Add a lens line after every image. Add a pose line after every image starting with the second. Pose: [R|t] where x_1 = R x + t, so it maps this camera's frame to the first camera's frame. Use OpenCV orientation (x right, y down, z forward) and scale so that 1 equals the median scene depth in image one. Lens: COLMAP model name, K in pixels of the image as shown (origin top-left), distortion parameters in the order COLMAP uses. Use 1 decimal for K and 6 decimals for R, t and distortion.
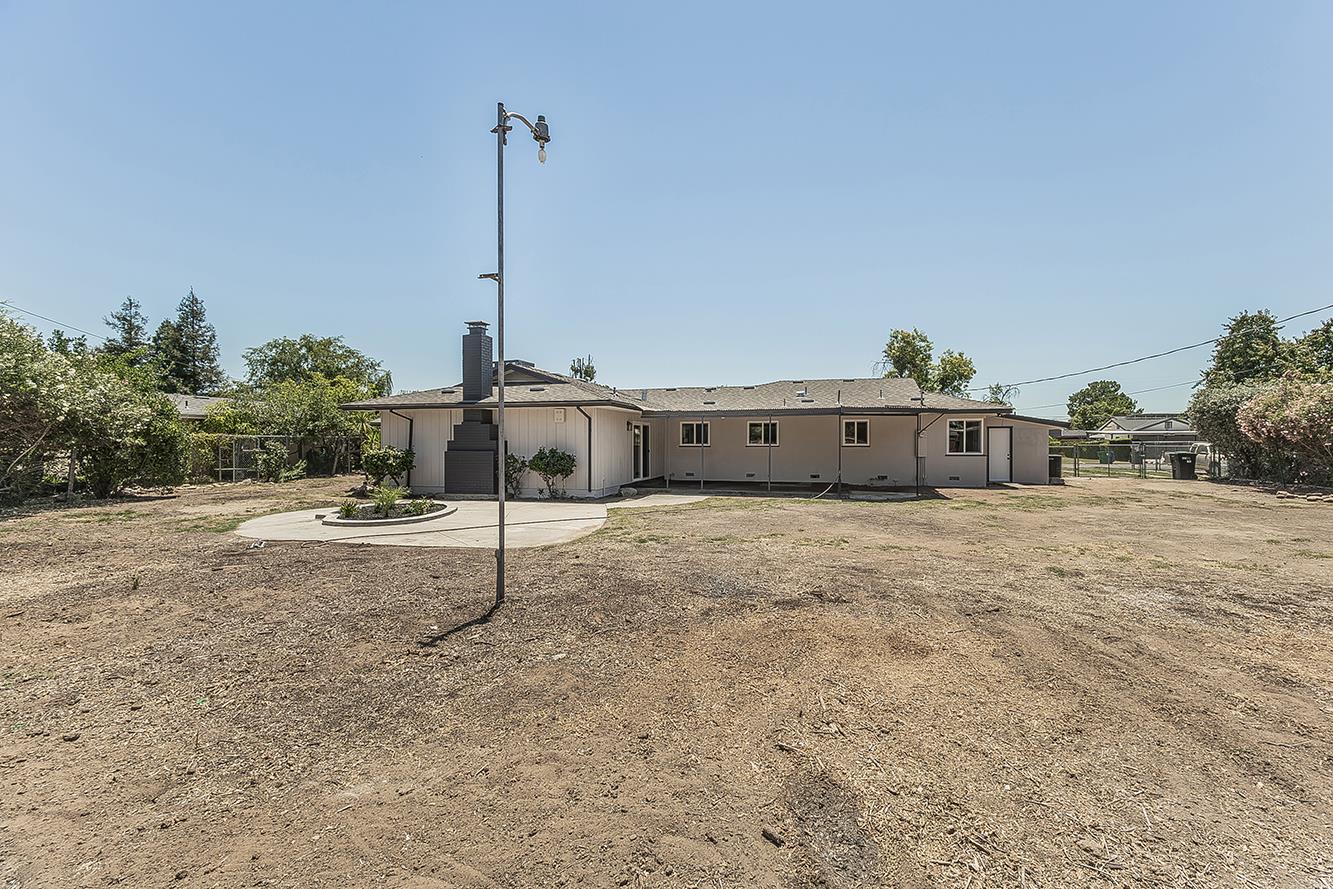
lens RADIAL K [[557.7, 0, 677.0], [0, 557.7, 452.3], [0, 0, 1]] dist [0.008615, -0.002012]
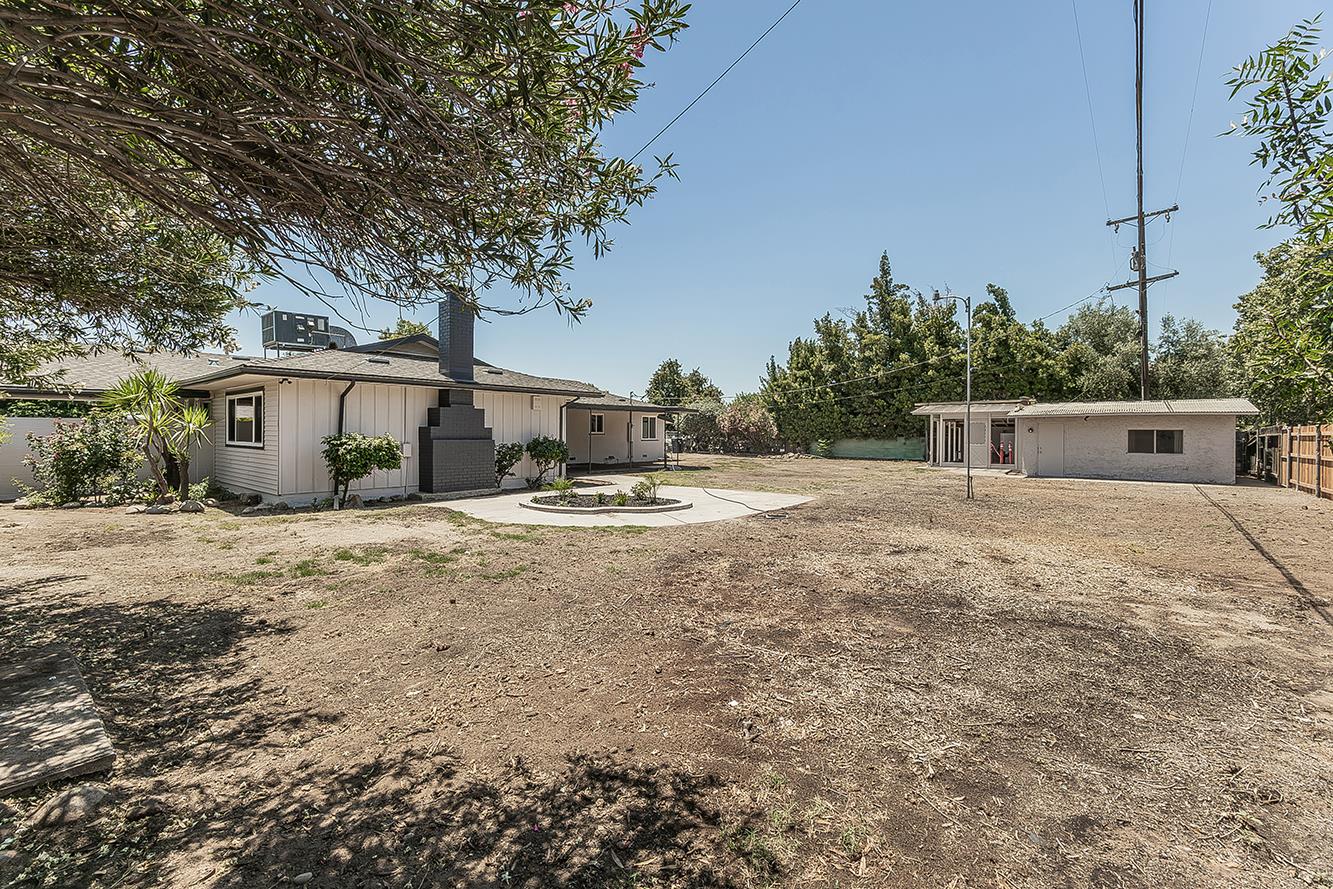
lens RADIAL K [[557.7, 0, 668.4], [0, 557.7, 429.3], [0, 0, 1]] dist [0.008615, -0.002012]
pose [[0.446552, 0.008060, 0.894721, -0.730229], [0.005990, 0.999910, -0.011998, -0.004339], [-0.894737, 0.010717, 0.446464, 0.255096]]
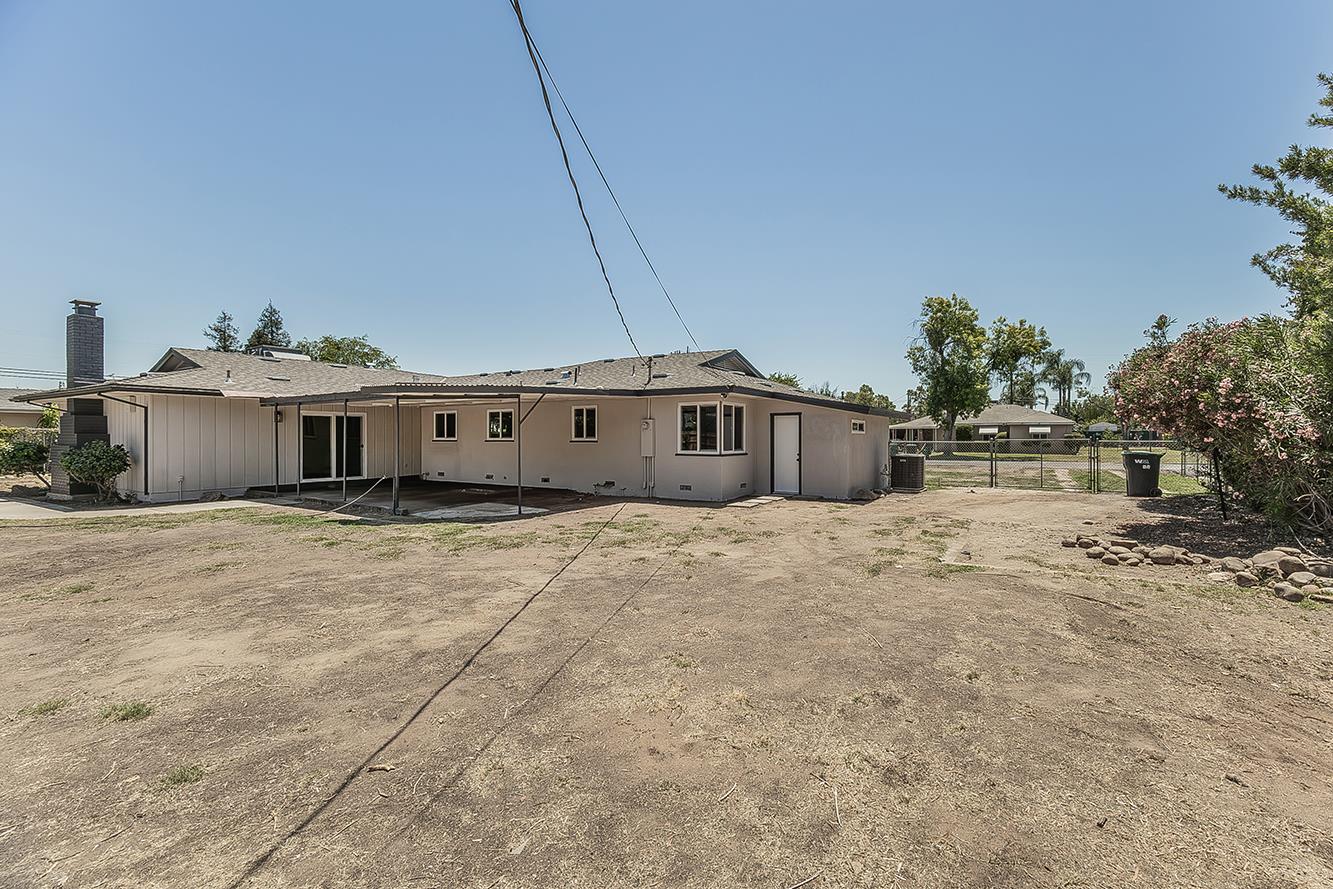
lens RADIAL K [[557.7, 0, 721.5], [0, 557.7, 432.7], [0, 0, 1]] dist [0.008615, -0.002012]
pose [[0.965651, -0.001894, -0.259837, 0.667149], [-0.003803, 0.999763, -0.021420, -0.006385], [0.259816, 0.021672, 0.965415, 0.306418]]
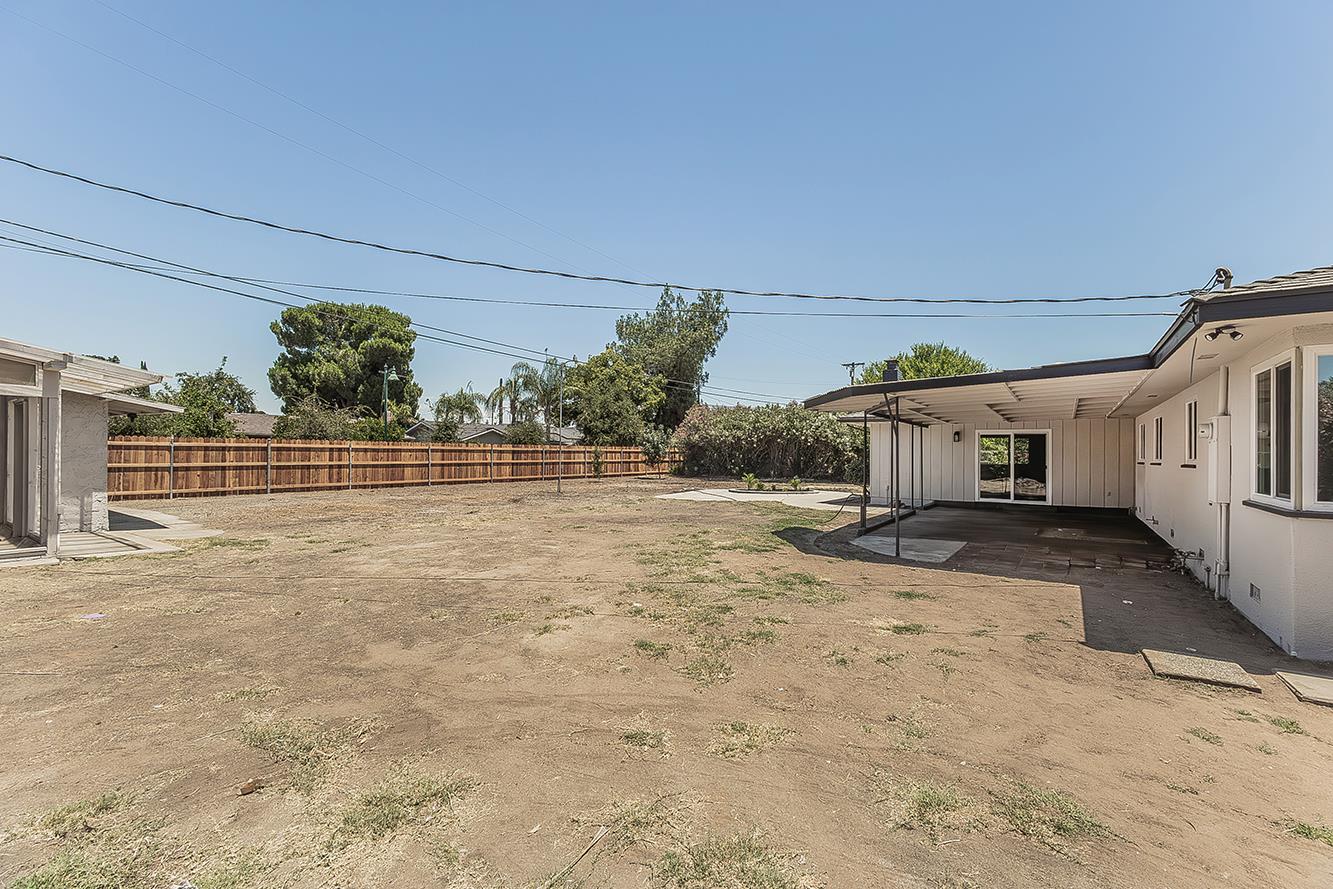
lens RADIAL K [[557.7, 0, 699.2], [0, 557.7, 453.0], [0, 0, 1]] dist [0.008615, -0.002012]
pose [[-0.314547, -0.006062, -0.949223, 0.768338], [-0.026596, 0.999643, 0.002429, -0.010649], [0.948869, 0.026010, -0.314596, 0.763297]]
